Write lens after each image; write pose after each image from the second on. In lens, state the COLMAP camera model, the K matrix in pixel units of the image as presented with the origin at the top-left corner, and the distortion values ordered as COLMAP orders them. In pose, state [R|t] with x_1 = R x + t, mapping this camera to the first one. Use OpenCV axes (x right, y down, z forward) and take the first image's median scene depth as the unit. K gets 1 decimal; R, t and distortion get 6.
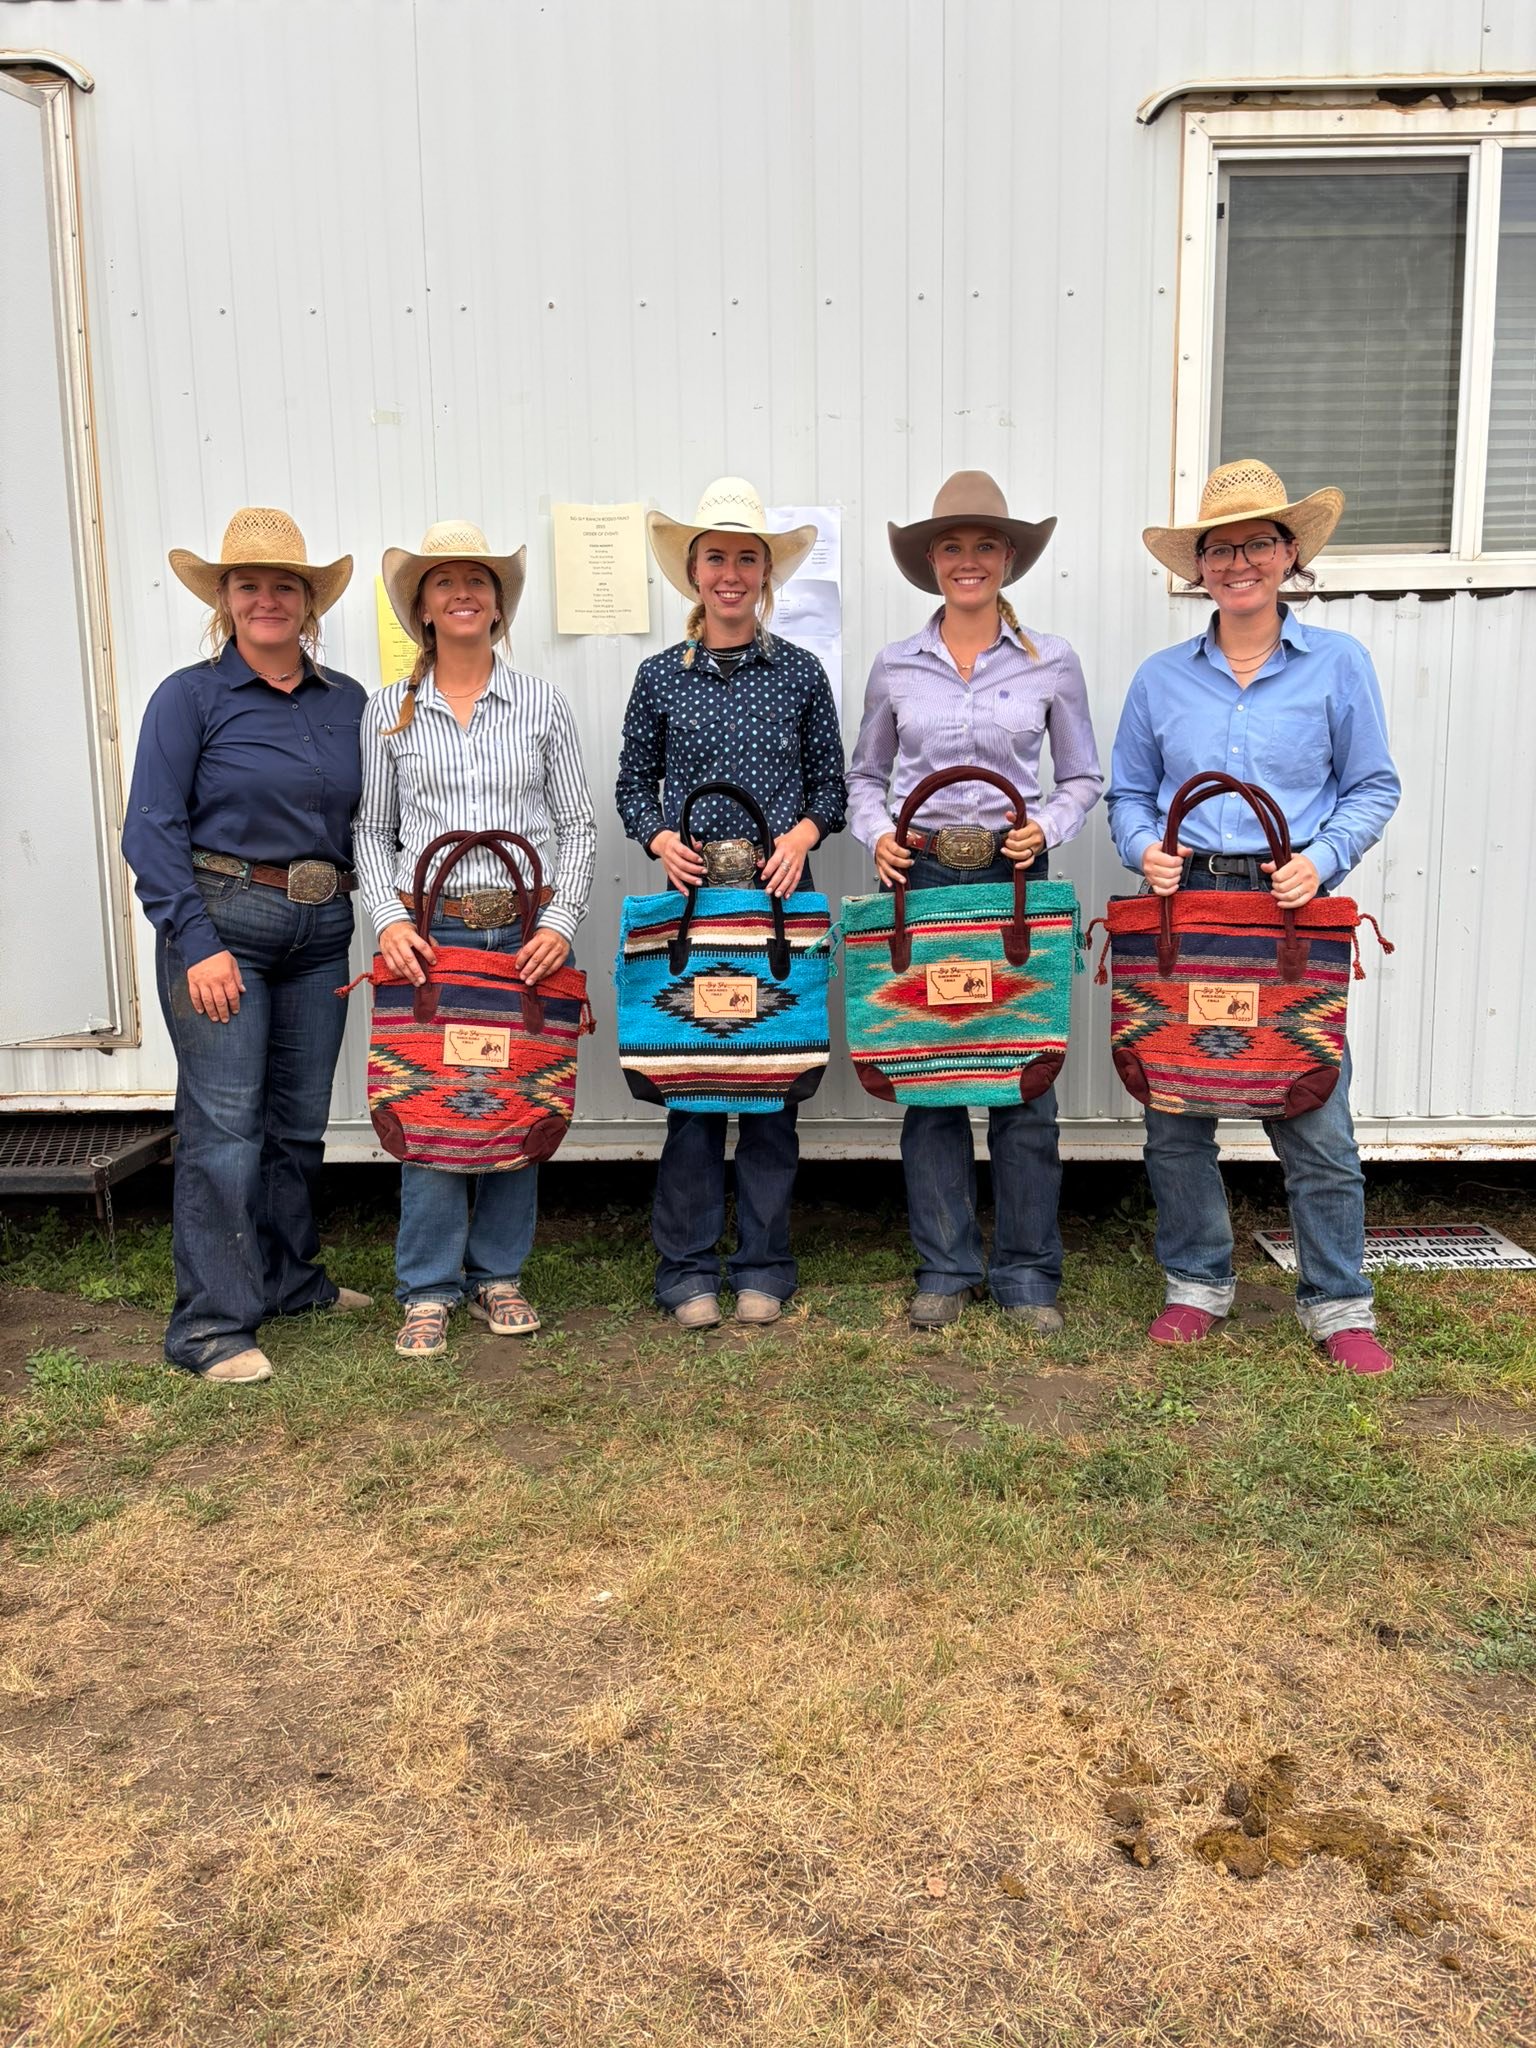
lens RADIAL K [[1503.6, 0, 789.6], [0, 1503.6, 1042.6], [0, 0, 1]] dist [0.057522, -0.073663]
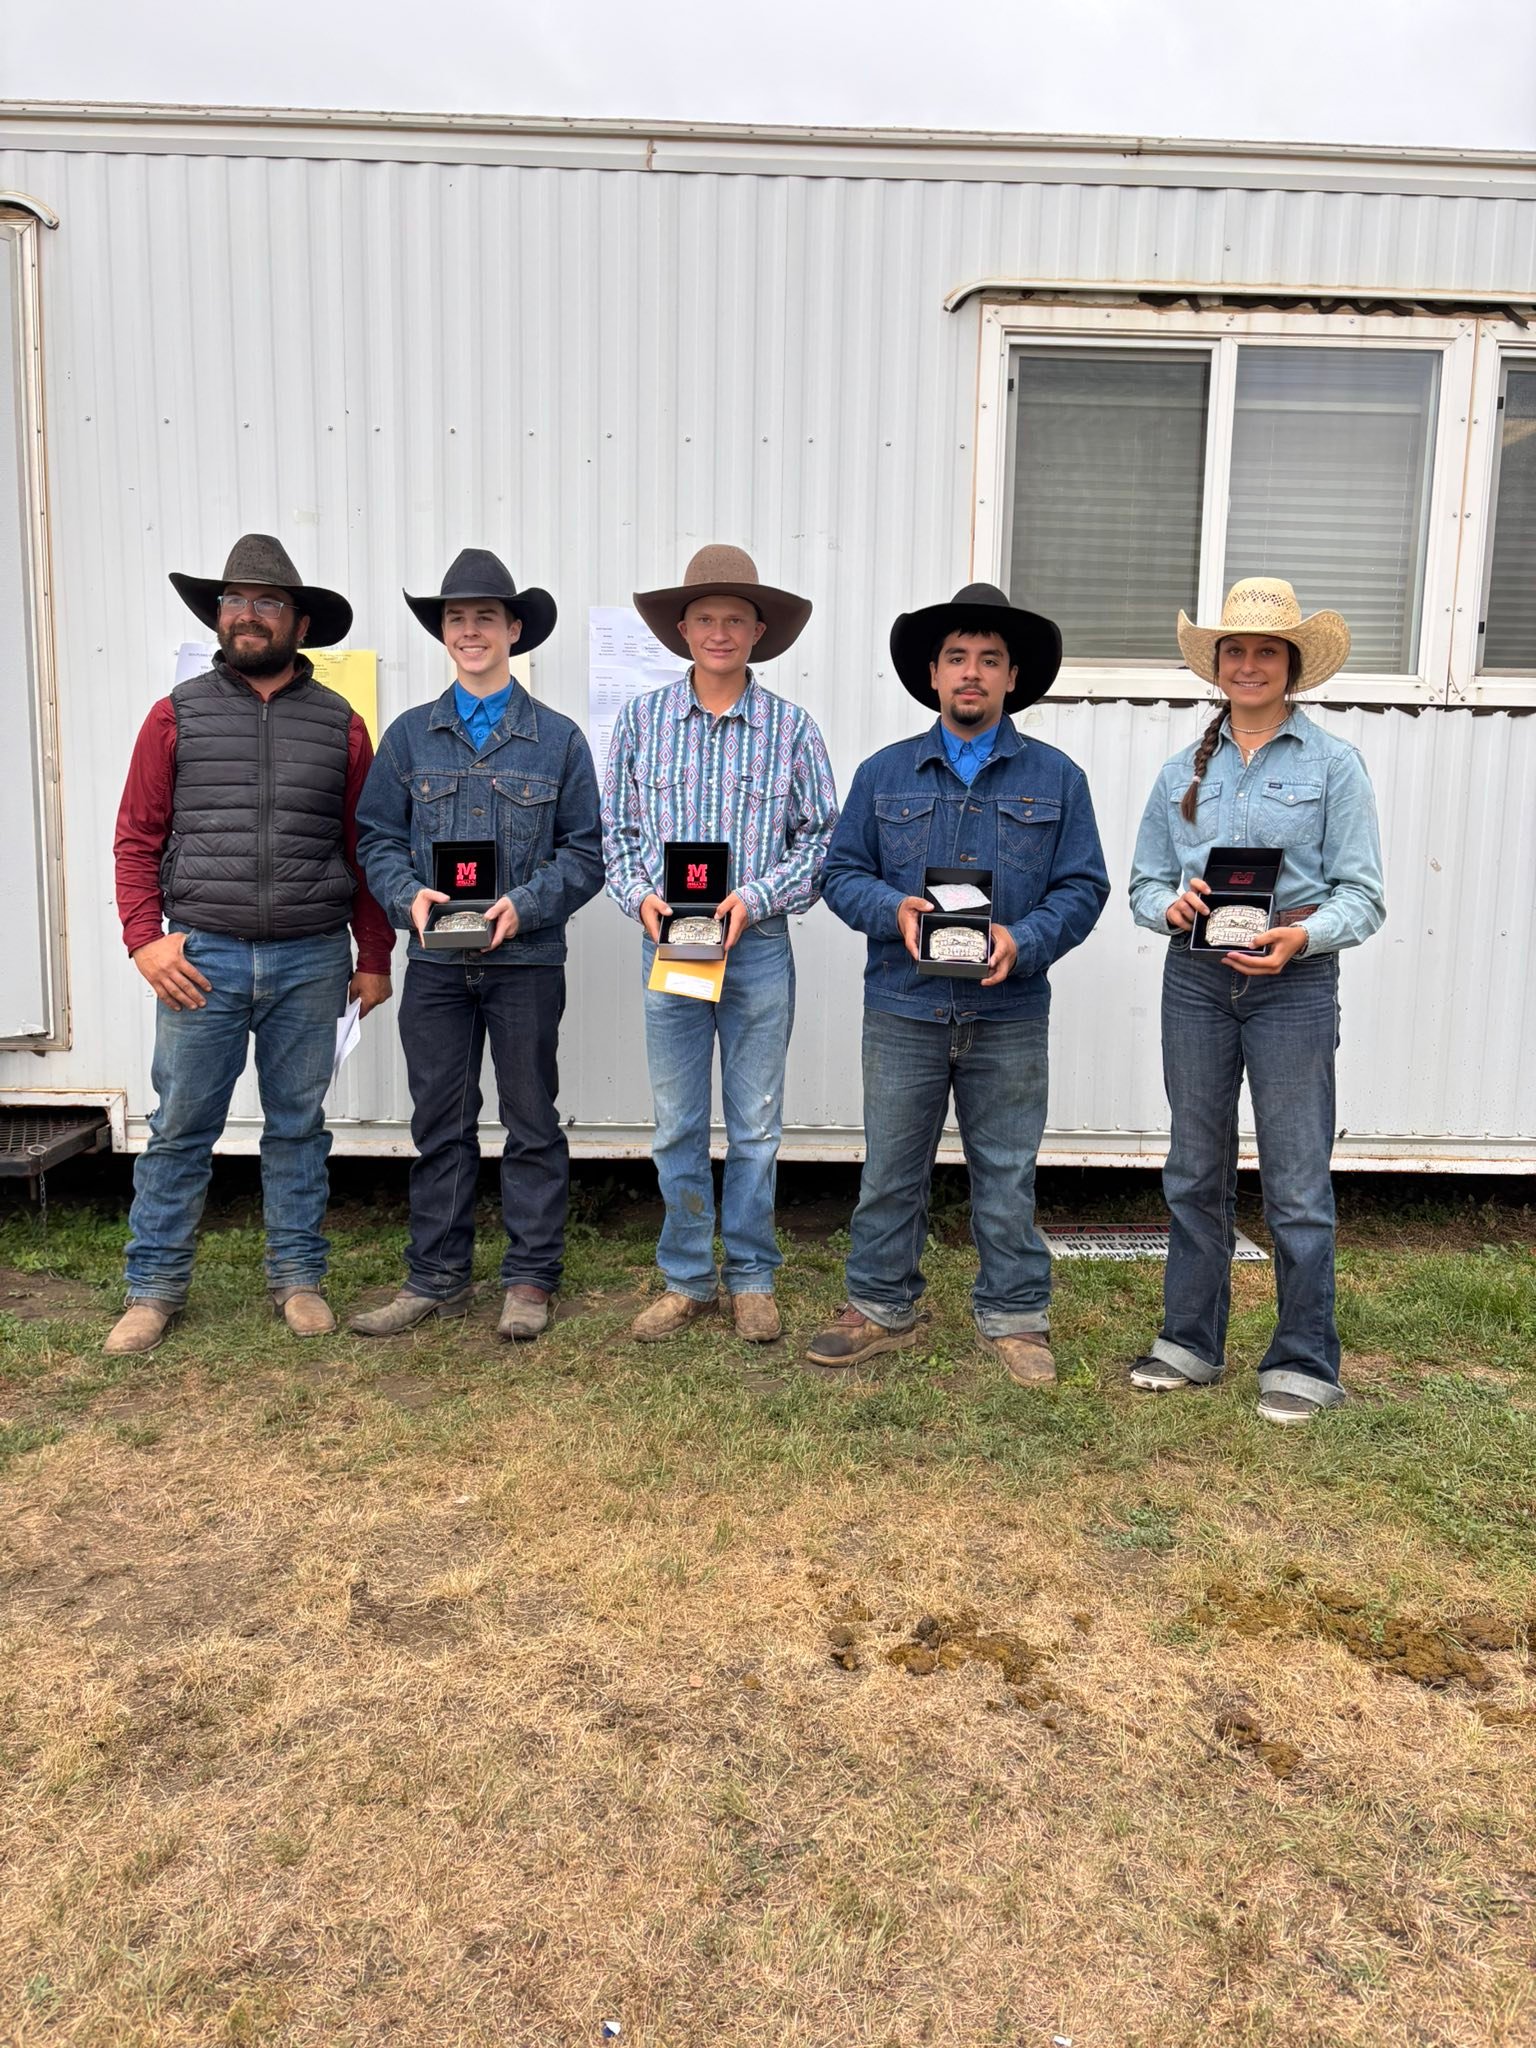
lens RADIAL K [[1507.5, 0, 783.4], [0, 1507.5, 1017.2], [0, 0, 1]] dist [0.046161, -0.051595]
pose [[0.997686, 0.023307, 0.063874, 0.036341], [-0.021987, 0.999531, -0.021300, -0.010566], [-0.064340, 0.019846, 0.997731, -0.196331]]
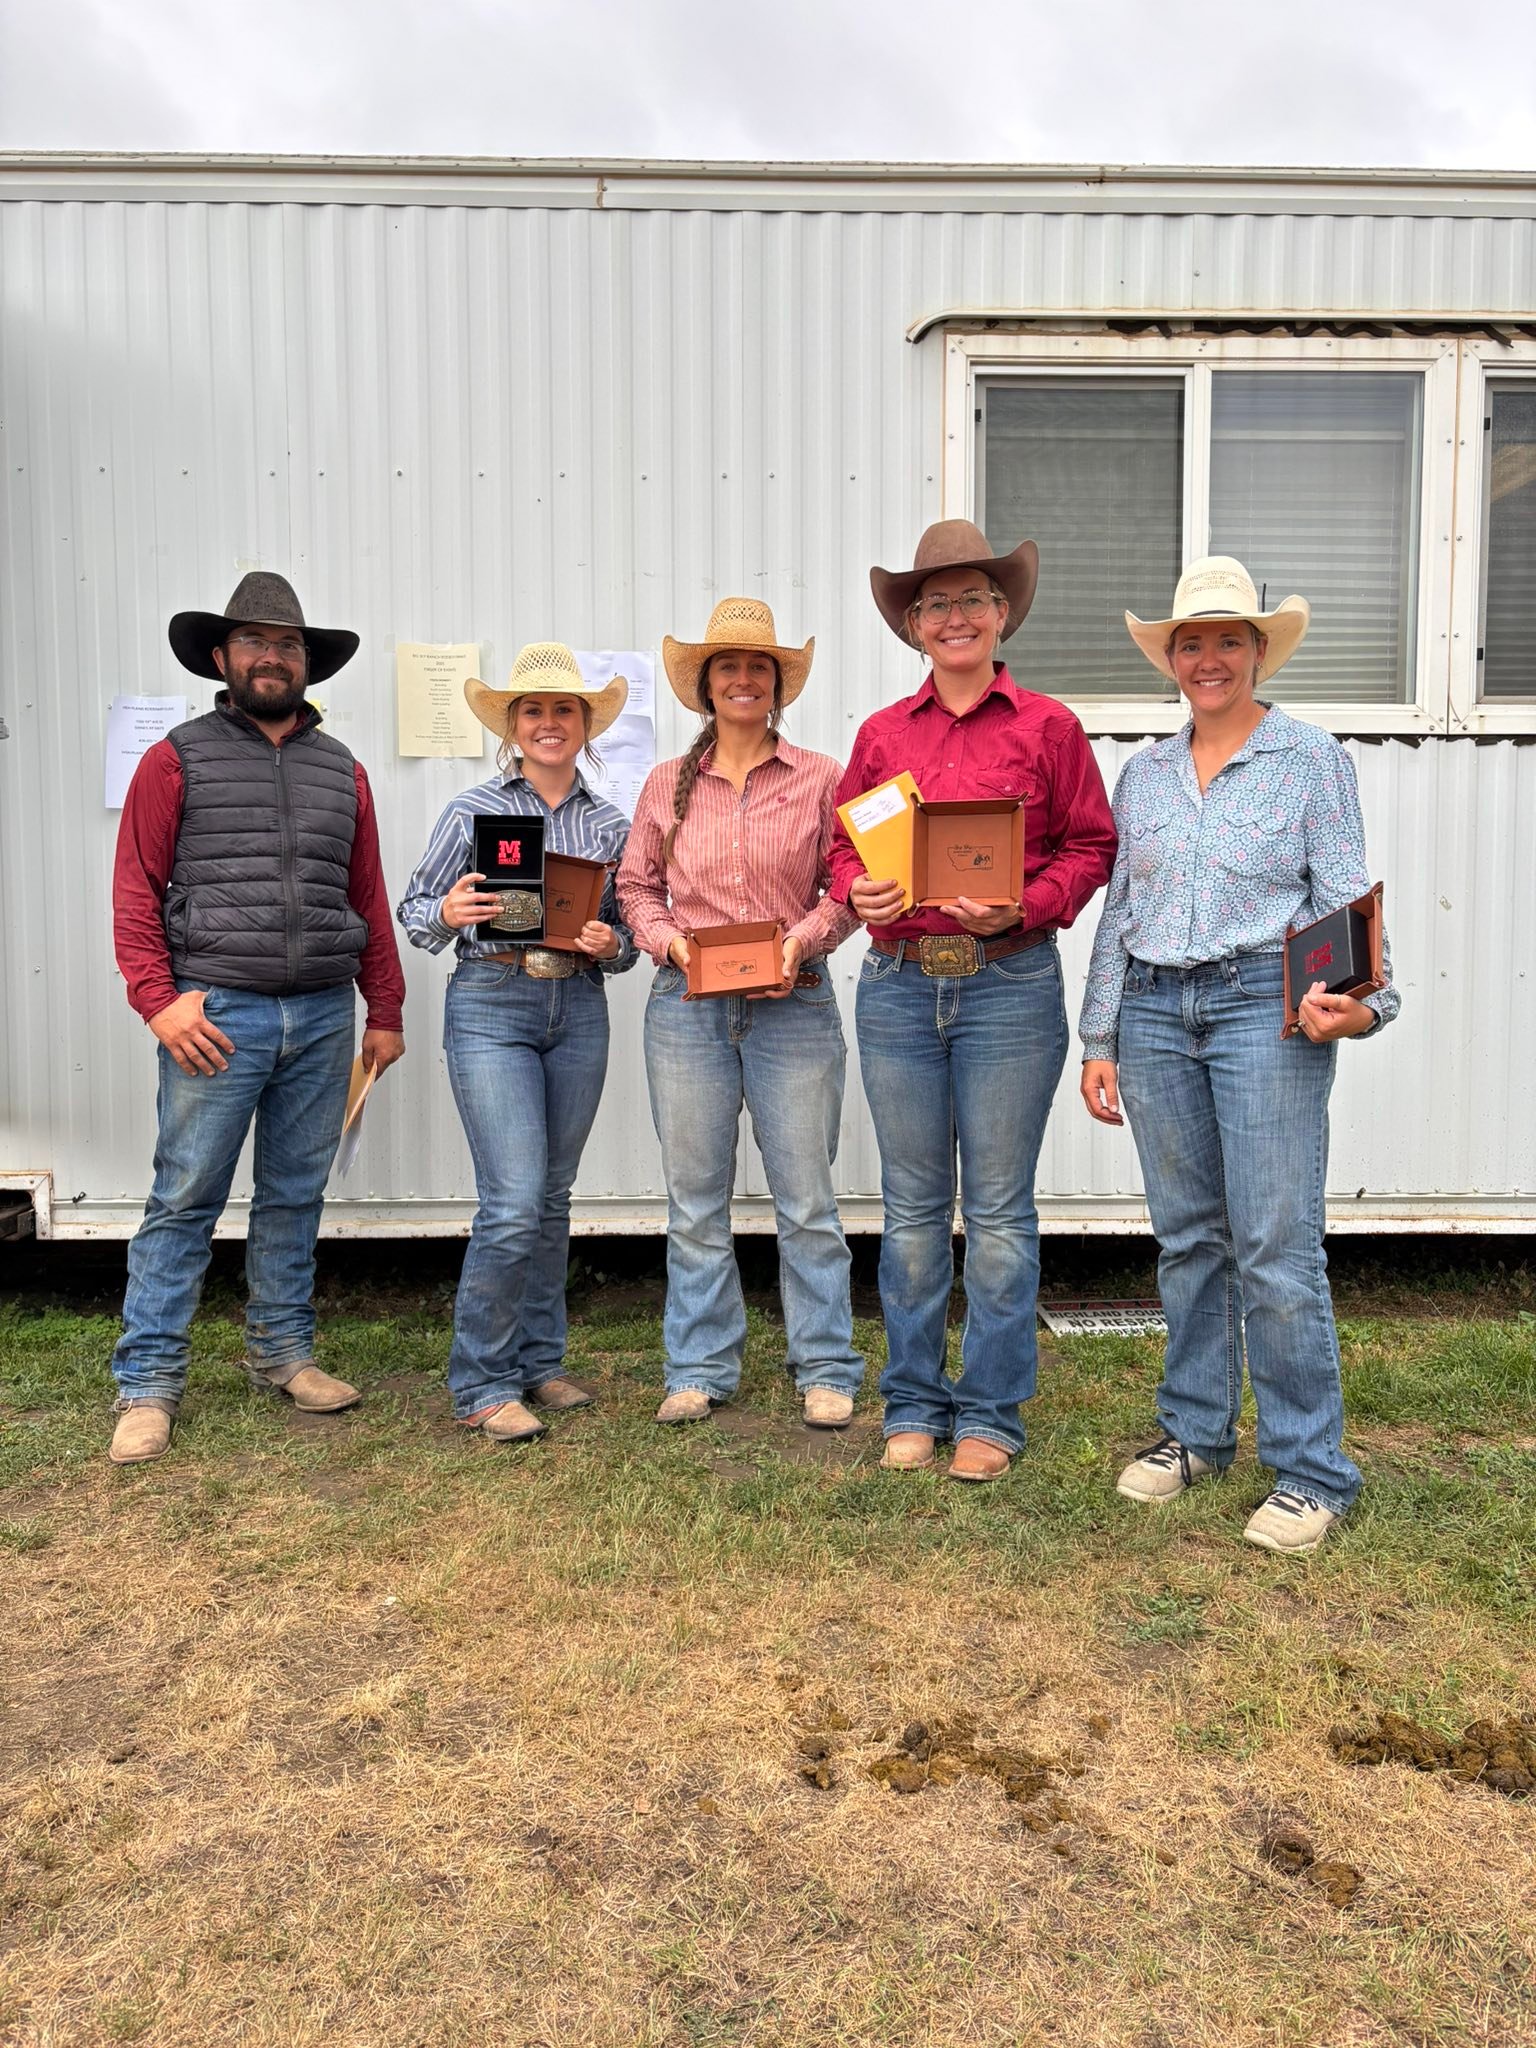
lens RADIAL K [[1504.8, 0, 774.4], [0, 1504.8, 1019.4], [0, 0, 1]] dist [0.054305, -0.067707]
pose [[0.998205, 0.007950, 0.059360, 0.061630], [-0.002076, 0.995148, -0.098368, 0.033876], [-0.059854, 0.098068, 0.993378, -0.111749]]
